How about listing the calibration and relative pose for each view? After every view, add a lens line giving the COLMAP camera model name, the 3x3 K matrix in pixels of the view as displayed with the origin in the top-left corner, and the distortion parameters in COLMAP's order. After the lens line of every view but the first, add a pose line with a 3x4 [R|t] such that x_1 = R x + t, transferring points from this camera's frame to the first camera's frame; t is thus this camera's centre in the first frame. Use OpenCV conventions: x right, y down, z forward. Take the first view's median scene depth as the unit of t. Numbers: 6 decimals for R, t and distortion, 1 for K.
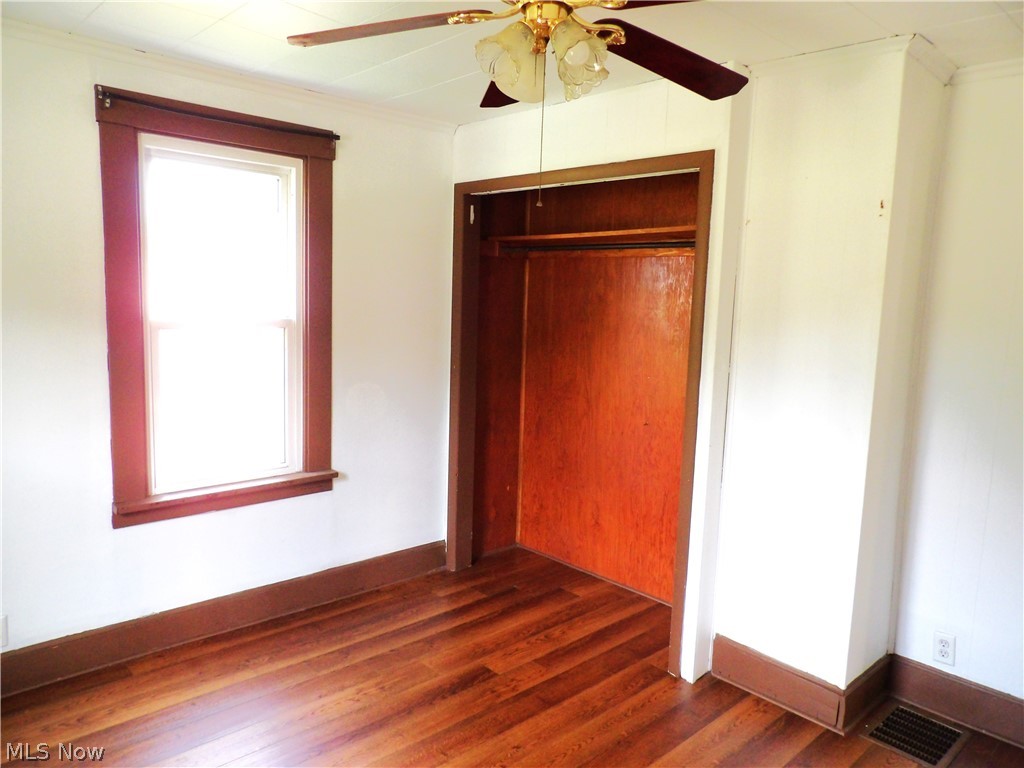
lens RADIAL K [[729.7, 0, 509.1], [0, 729.7, 393.2], [0, 0, 1]] dist [-0.014352, 0.022797]
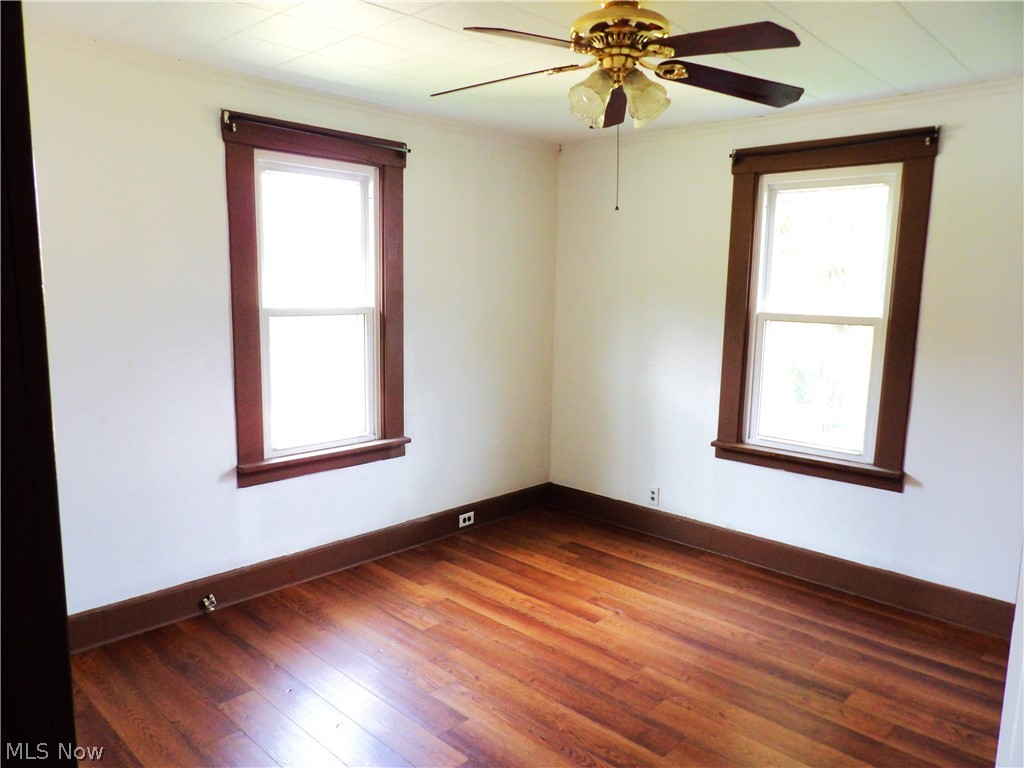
lens RADIAL K [[729.7, 0, 514.7], [0, 729.7, 394.0], [0, 0, 1]] dist [-0.014352, 0.022797]
pose [[0.064420, 0.118149, -0.990904, 0.769422], [-0.151152, 0.982665, 0.107340, -0.027662], [0.986409, 0.142862, 0.081161, 0.438065]]
